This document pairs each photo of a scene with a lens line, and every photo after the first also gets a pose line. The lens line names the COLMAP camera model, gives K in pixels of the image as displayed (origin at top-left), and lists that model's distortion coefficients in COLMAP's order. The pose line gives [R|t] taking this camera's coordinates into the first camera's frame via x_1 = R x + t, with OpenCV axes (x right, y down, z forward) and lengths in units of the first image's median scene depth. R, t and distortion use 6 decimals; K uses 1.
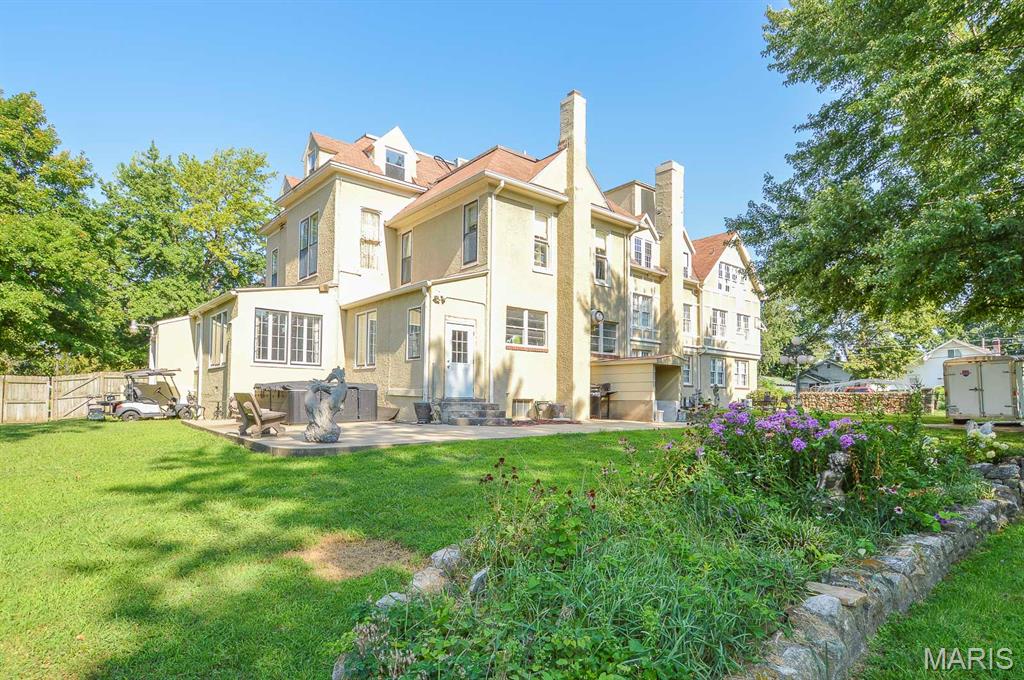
lens RADIAL K [[526.7, 0, 508.1], [0, 526.7, 381.3], [0, 0, 1]] dist [0.006655, -0.014539]
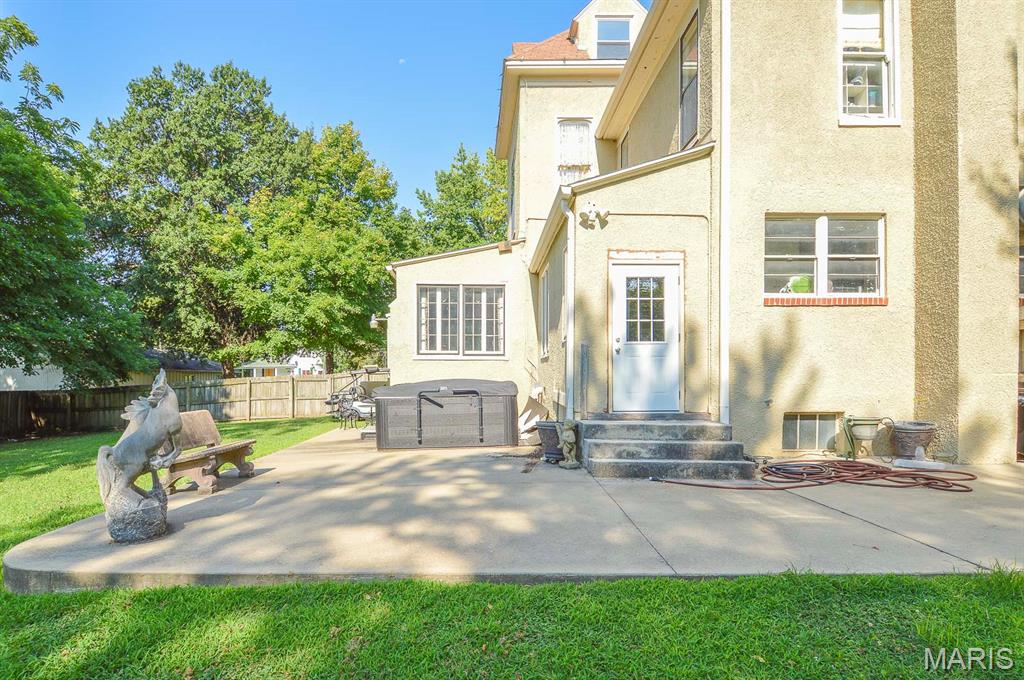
lens RADIAL K [[526.7, 0, 508.1], [0, 526.7, 381.3], [0, 0, 1]] dist [0.006655, -0.014539]
pose [[0.778343, -0.007533, -0.627794, 0.106220], [0.029319, 0.999273, 0.024359, -0.011938], [0.627154, -0.037366, 0.777999, 0.466924]]
